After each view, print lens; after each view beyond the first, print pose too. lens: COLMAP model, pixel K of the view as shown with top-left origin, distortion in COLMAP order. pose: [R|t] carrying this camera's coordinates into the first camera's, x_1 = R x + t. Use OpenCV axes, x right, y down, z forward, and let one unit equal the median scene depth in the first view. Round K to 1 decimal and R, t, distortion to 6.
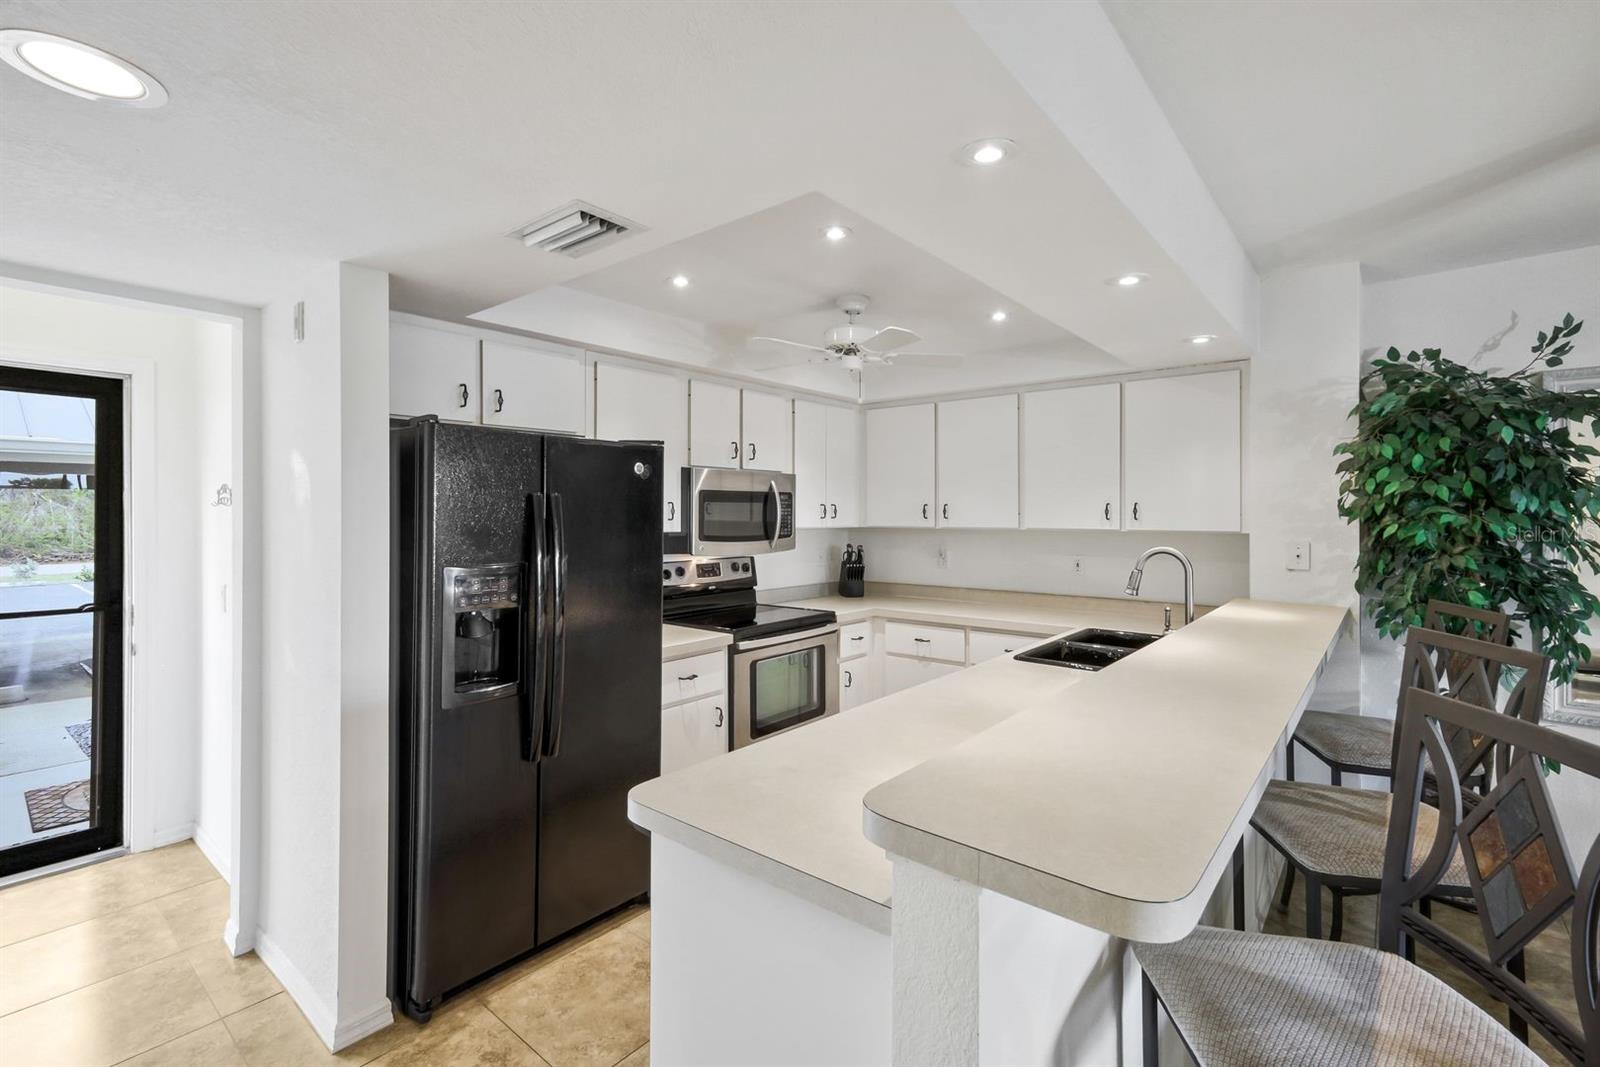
lens RADIAL K [[710.2, 0, 806.4], [0, 710.2, 507.6], [0, 0, 1]] dist [0.001299, 0.000090]
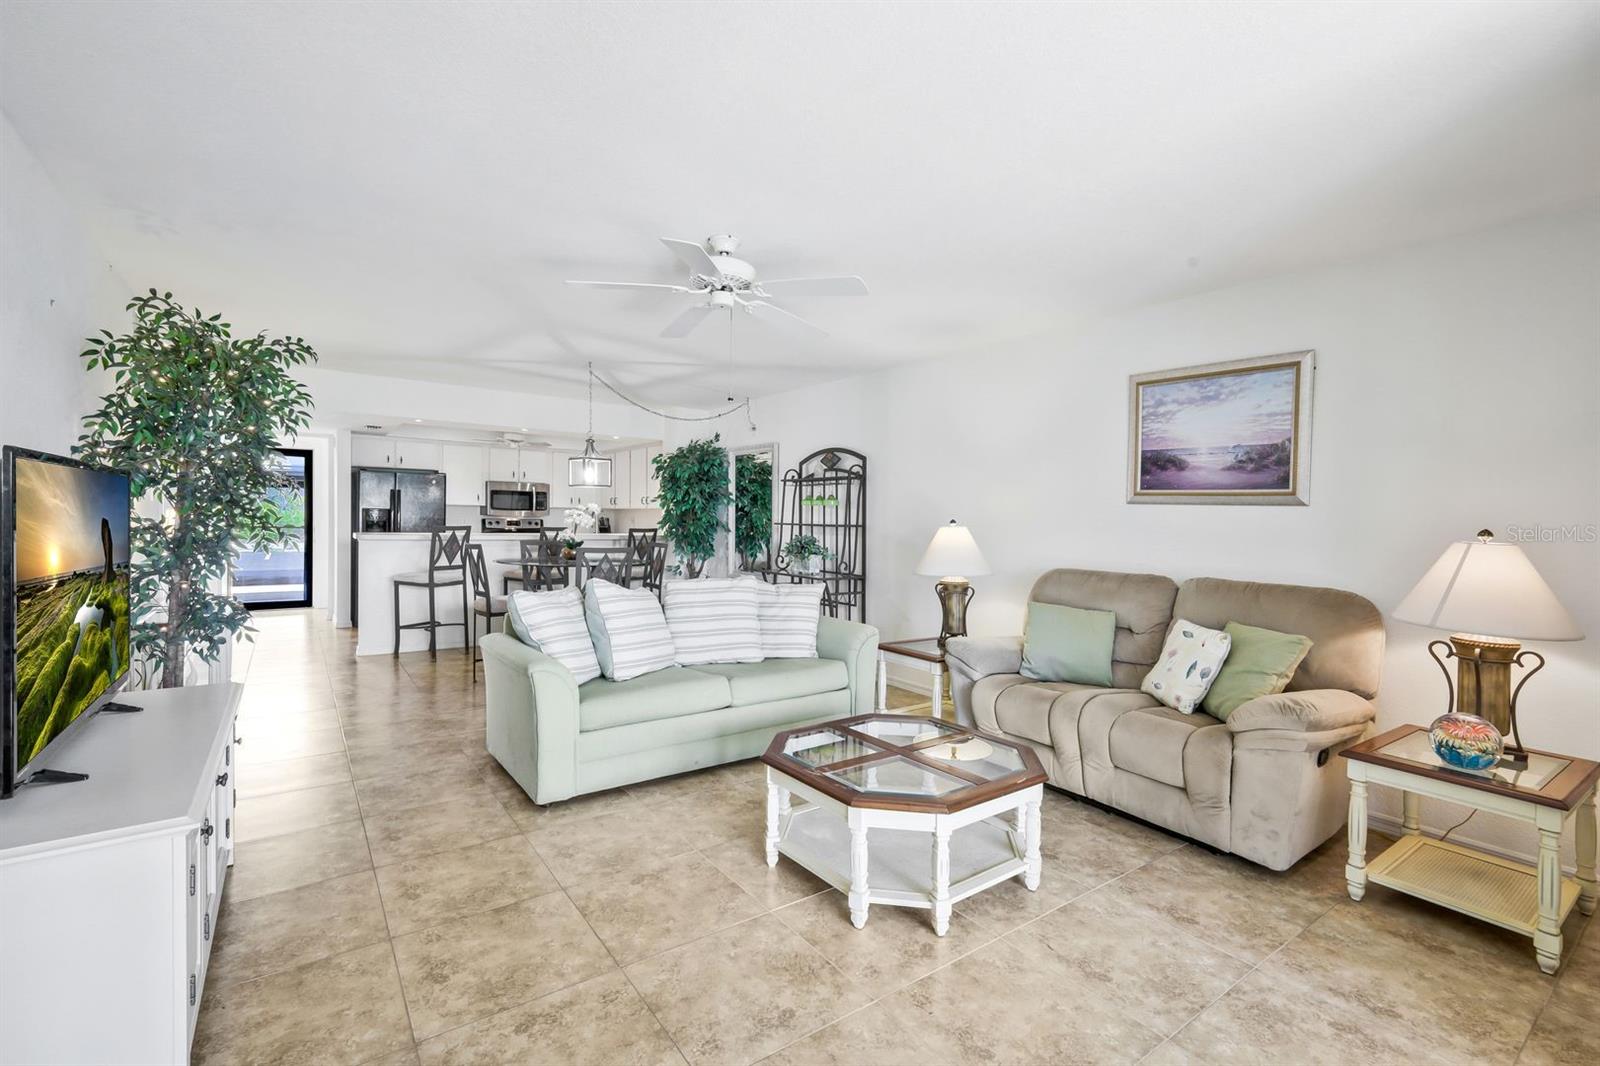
lens RADIAL K [[701.6, 0, 800.0], [0, 701.6, 533.0], [0, 0, 1]] dist [0.026079, -0.000038]
pose [[0.966391, 0.023218, -0.256028, 1.601460], [-0.017402, 0.999537, 0.024958, 0.049029], [0.256489, -0.019664, 0.966347, -1.218431]]
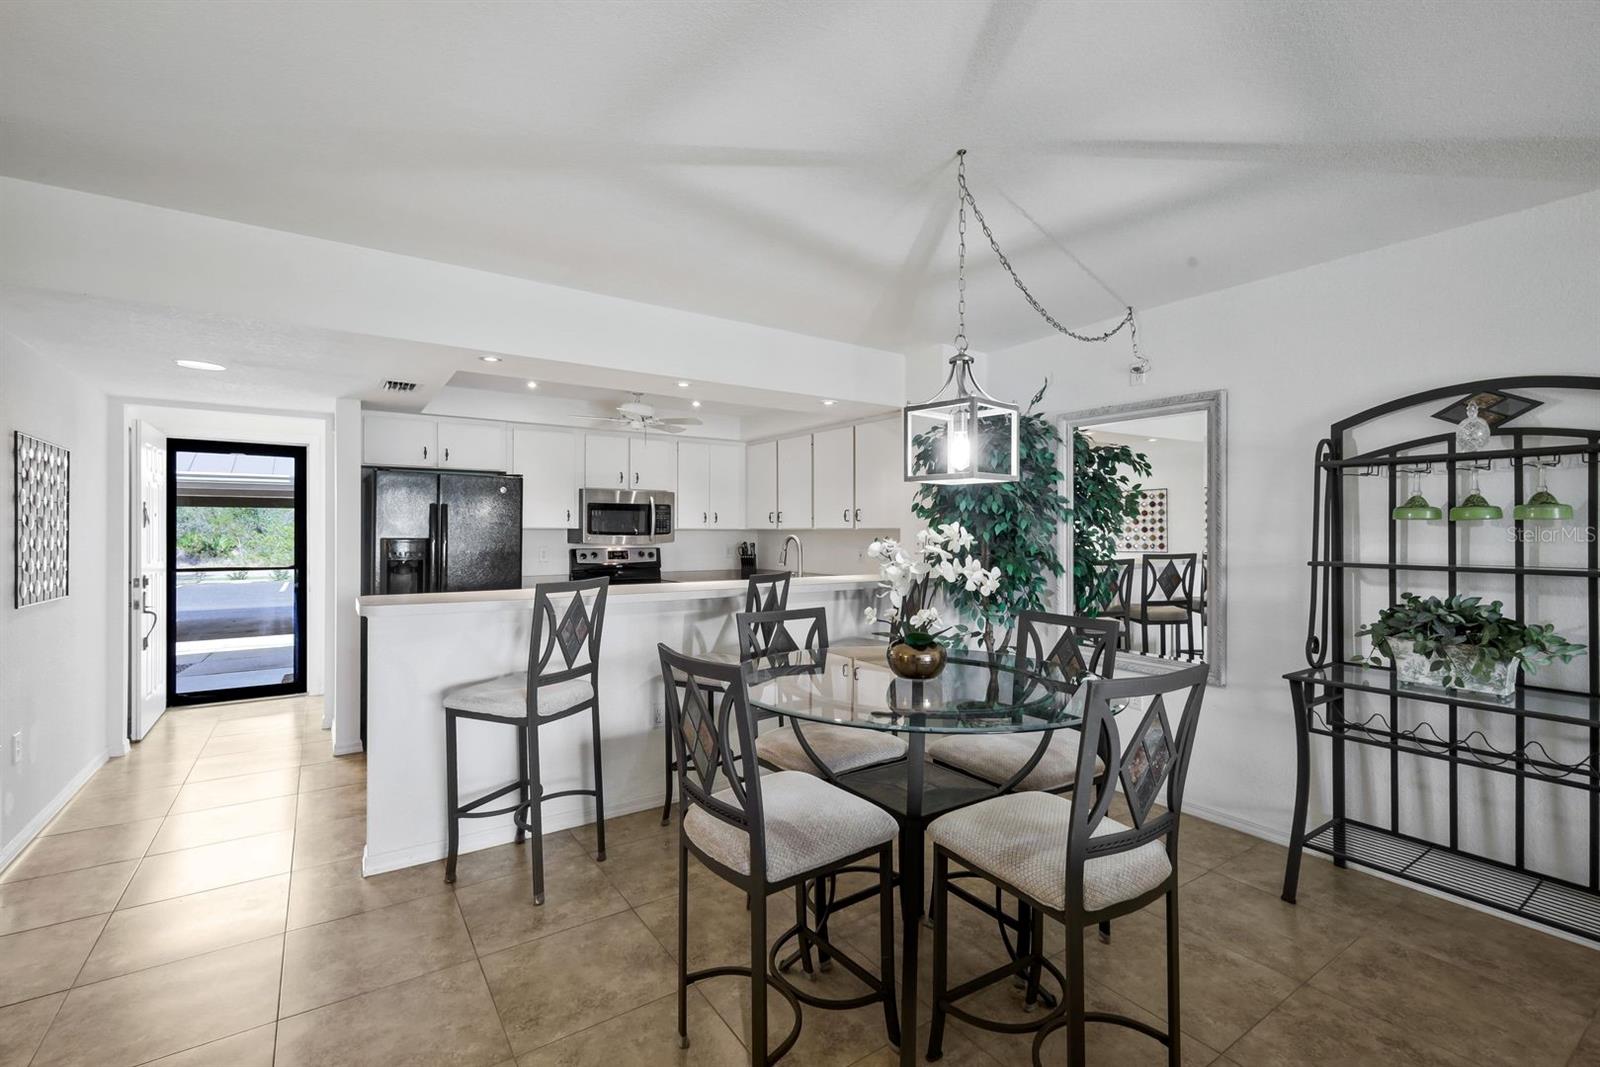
lens RADIAL K [[674.8, 0, 800.0], [0, 674.8, 533.5], [0, 0, 1]] dist [0.015014, 0.000118]
pose [[0.963421, 0.002941, -0.267976, 0.717456], [-0.000469, 0.999957, 0.009286, 0.030331], [0.267991, -0.008820, 0.963381, -0.357663]]
